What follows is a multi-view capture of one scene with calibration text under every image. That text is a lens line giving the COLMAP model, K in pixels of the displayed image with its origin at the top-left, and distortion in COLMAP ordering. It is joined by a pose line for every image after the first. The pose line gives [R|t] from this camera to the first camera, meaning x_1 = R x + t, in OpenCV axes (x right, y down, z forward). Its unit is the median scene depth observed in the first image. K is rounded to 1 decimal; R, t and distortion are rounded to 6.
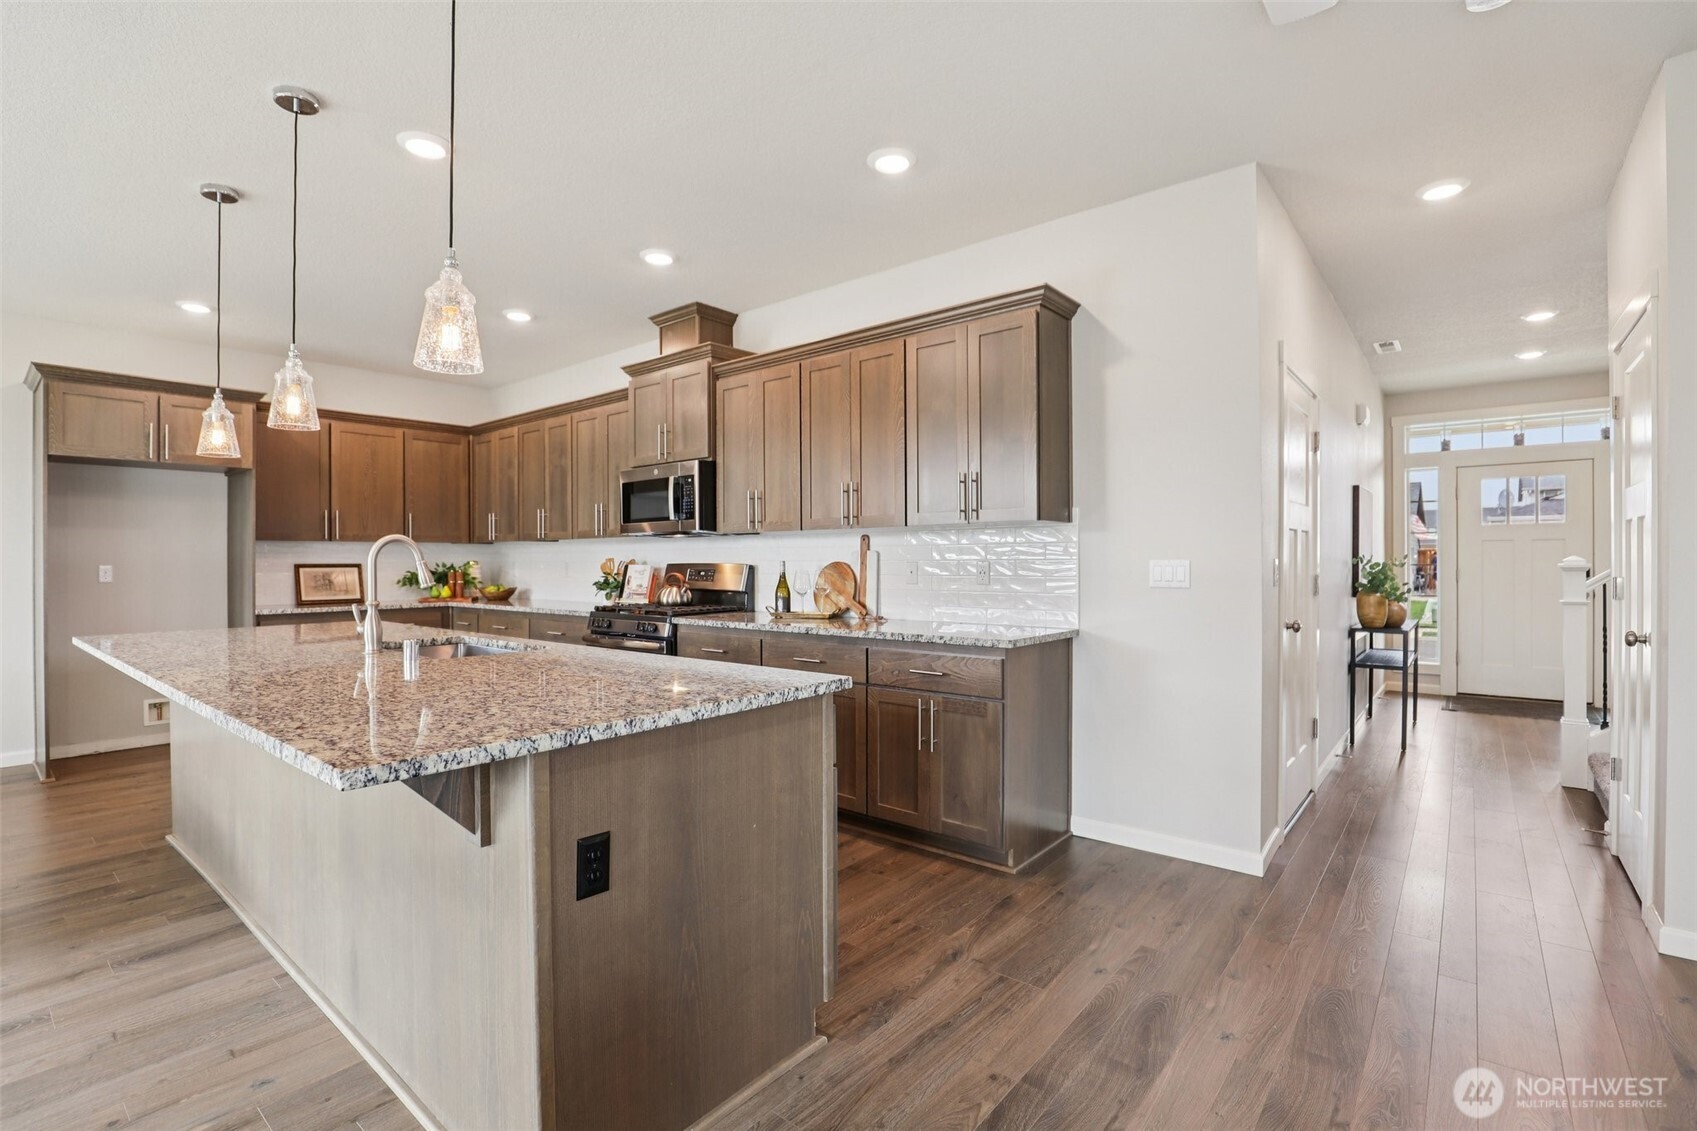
lens RADIAL K [[779.7, 0, 839.6], [0, 779.7, 566.2], [0, 0, 1]] dist [-0.030700, 0.000088]
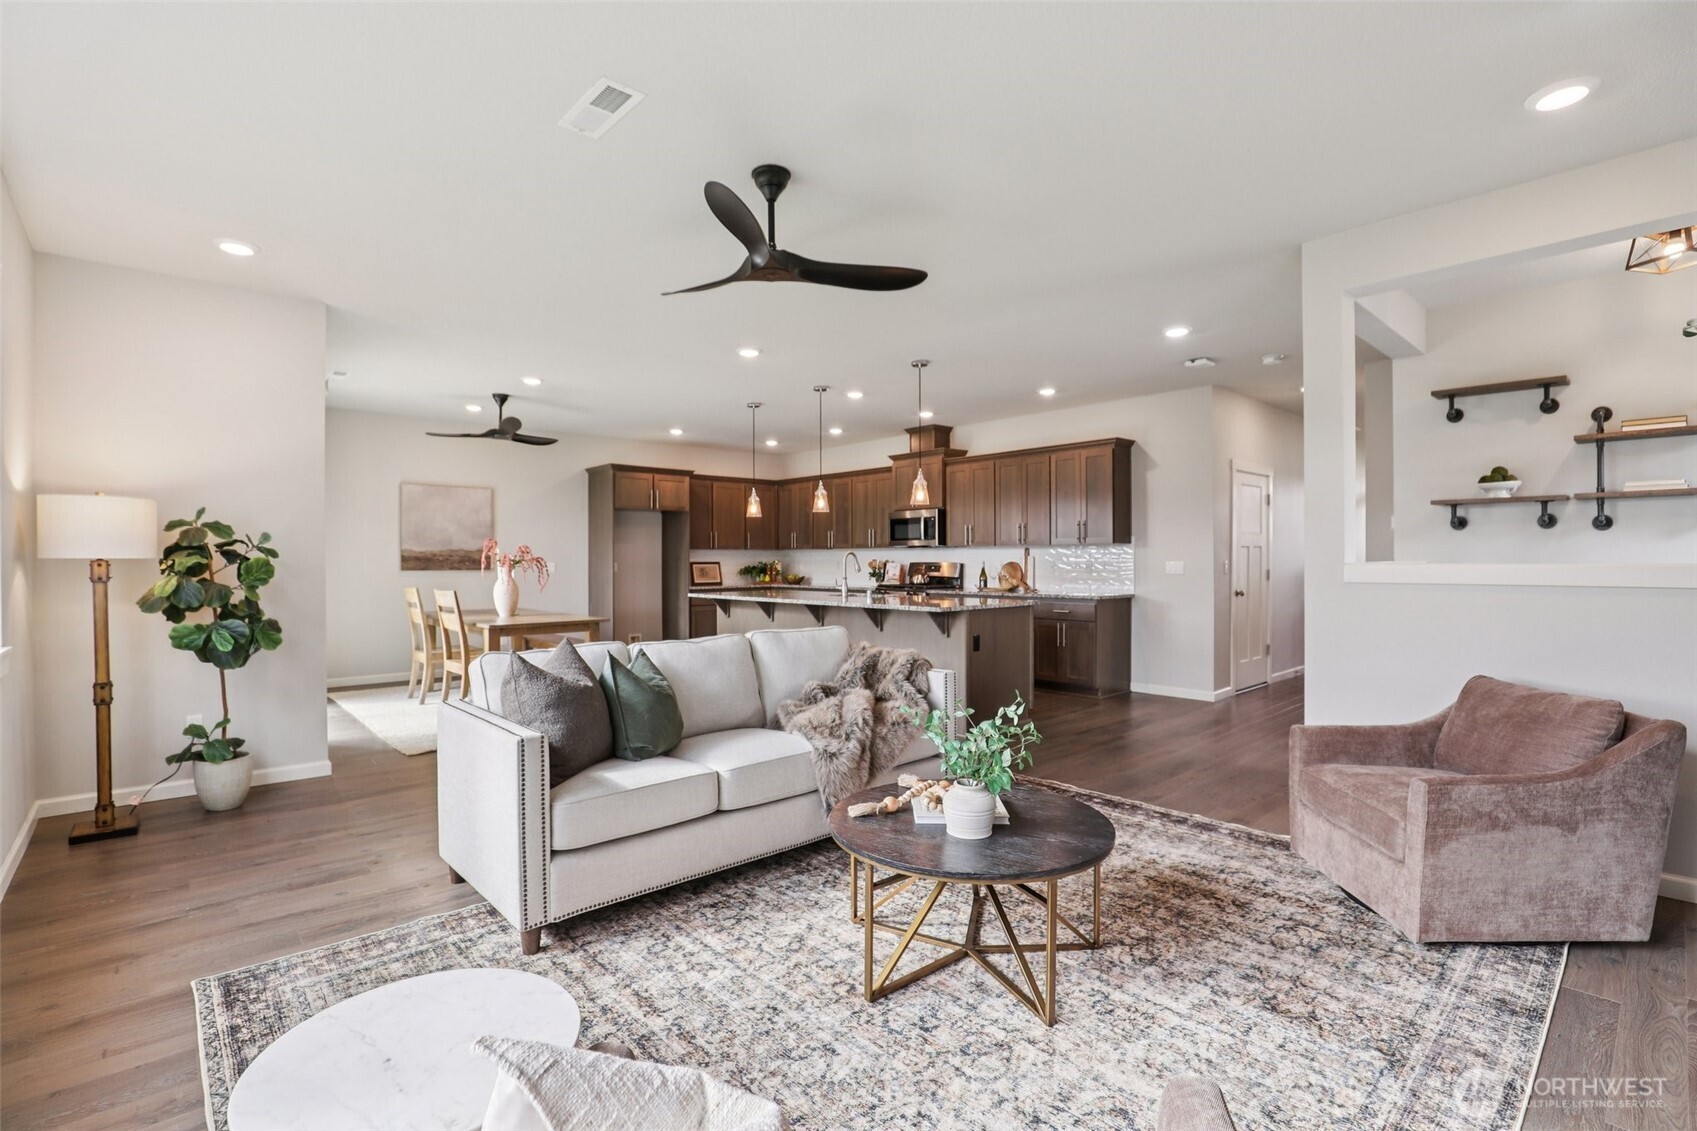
lens RADIAL K [[779.7, 0, 847.7], [0, 779.7, 566.0], [0, 0, 1]] dist [-0.030700, 0.000088]
pose [[0.991201, 0.001391, -0.132358, -0.146158], [-0.000624, 0.999983, 0.005834, -0.006190], [0.132364, -0.005700, 0.991185, -0.941750]]
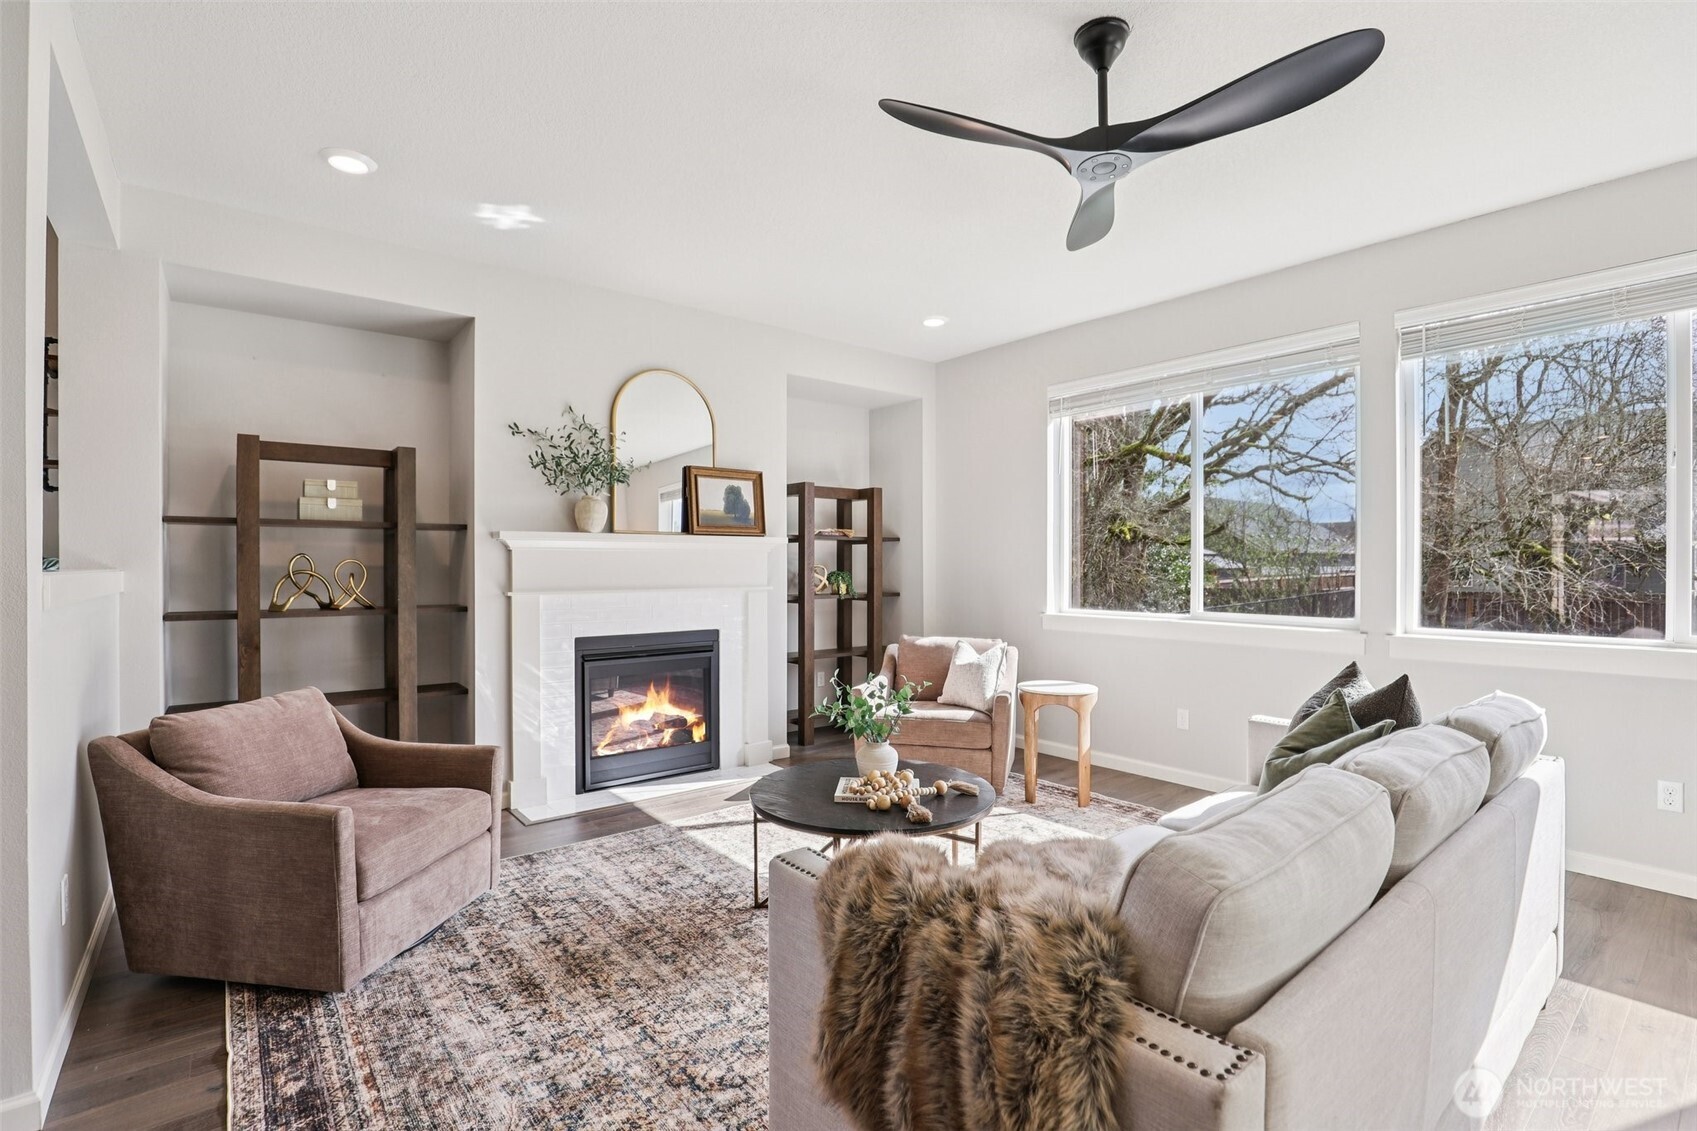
lens RADIAL K [[779.7, 0, 848.6], [0, 779.7, 567.9], [0, 0, 1]] dist [-0.030700, 0.000088]
pose [[-0.981577, -0.000836, 0.191065, -0.237495], [0.000815, 0.999963, 0.008558, -0.010997], [-0.191065, 0.008556, -0.981540, 0.243672]]
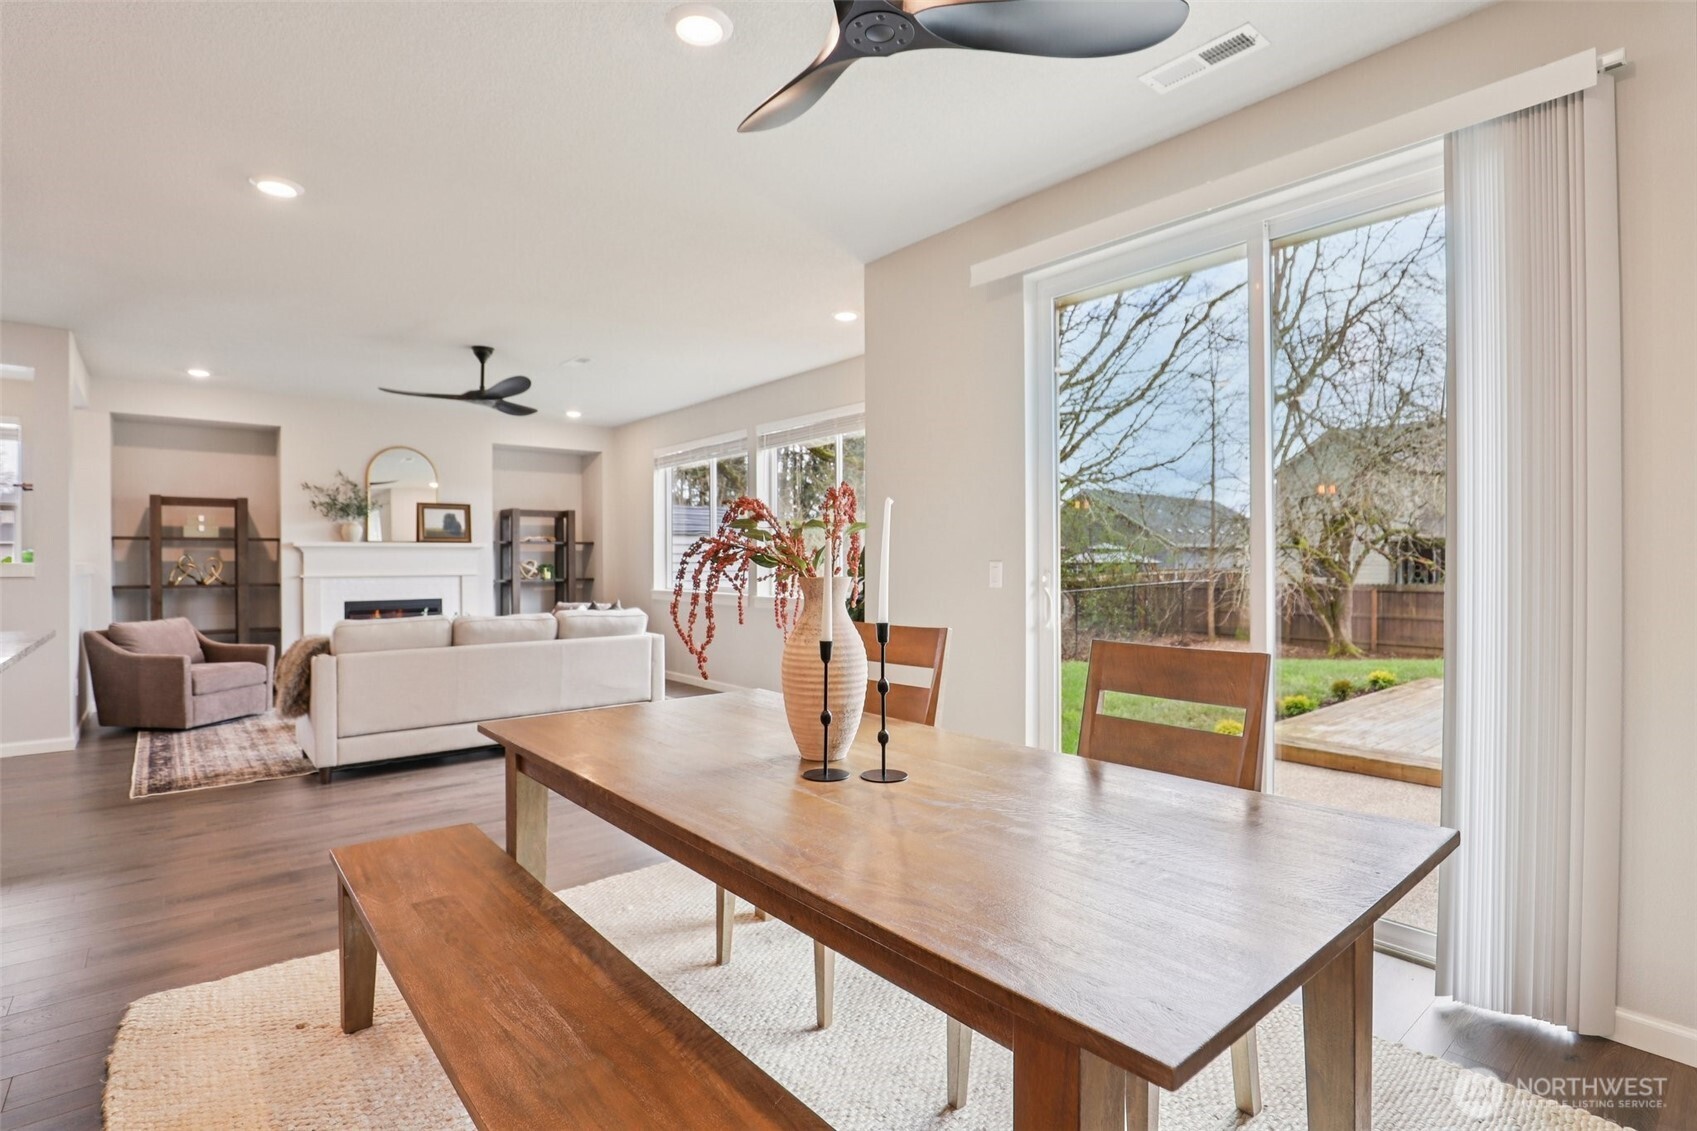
lens RADIAL K [[815.9, 0, 852.0], [0, 815.9, 567.0], [0, 0, 1]] dist [-0.030692, -0.001625]
pose [[-0.986122, 0.003007, 0.165997, -1.110217], [0.004911, 0.999927, 0.011057, -0.006268], [-0.165952, 0.011718, -0.986064, 0.922034]]
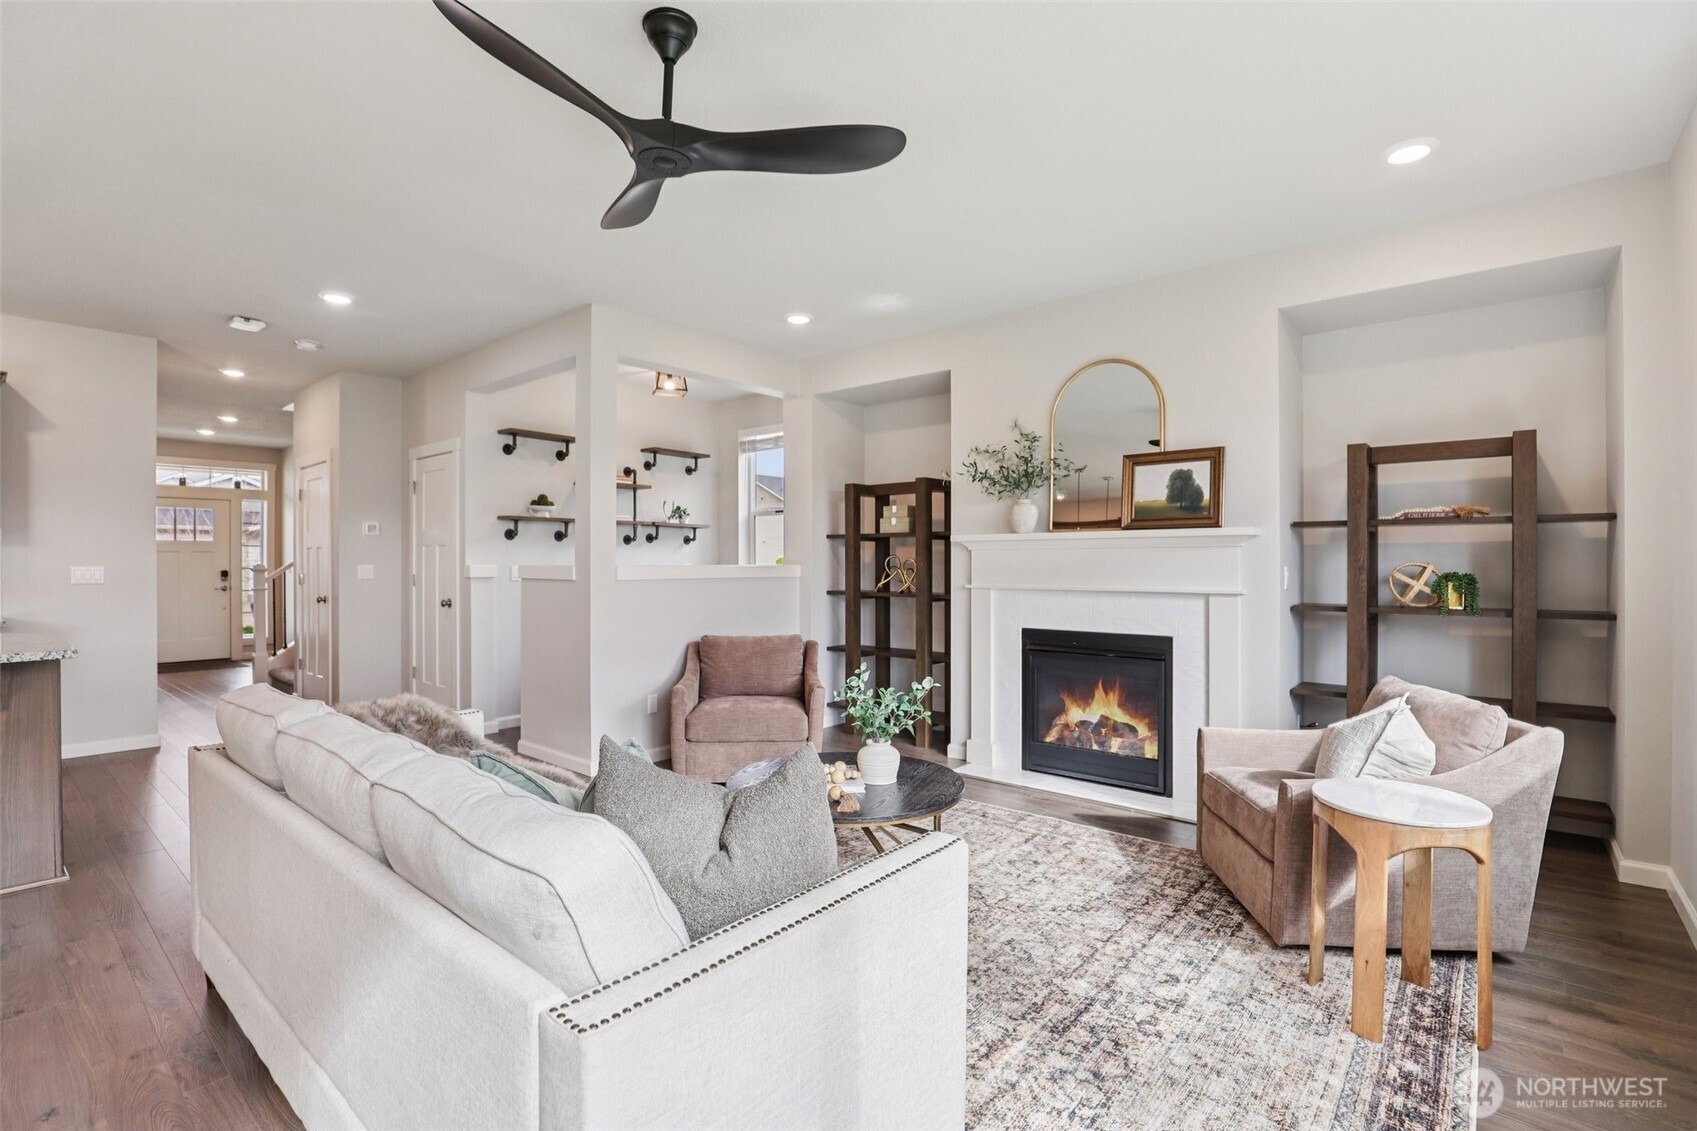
lens RADIAL K [[779.7, 0, 840.8], [0, 779.7, 562.6], [0, 0, 1]] dist [-0.030700, 0.000088]
pose [[0.009830, 0.001489, 0.999951, -0.787588], [0.003513, 0.999993, -0.001523, -0.006222], [-0.999946, 0.003527, 0.009824, -0.388423]]
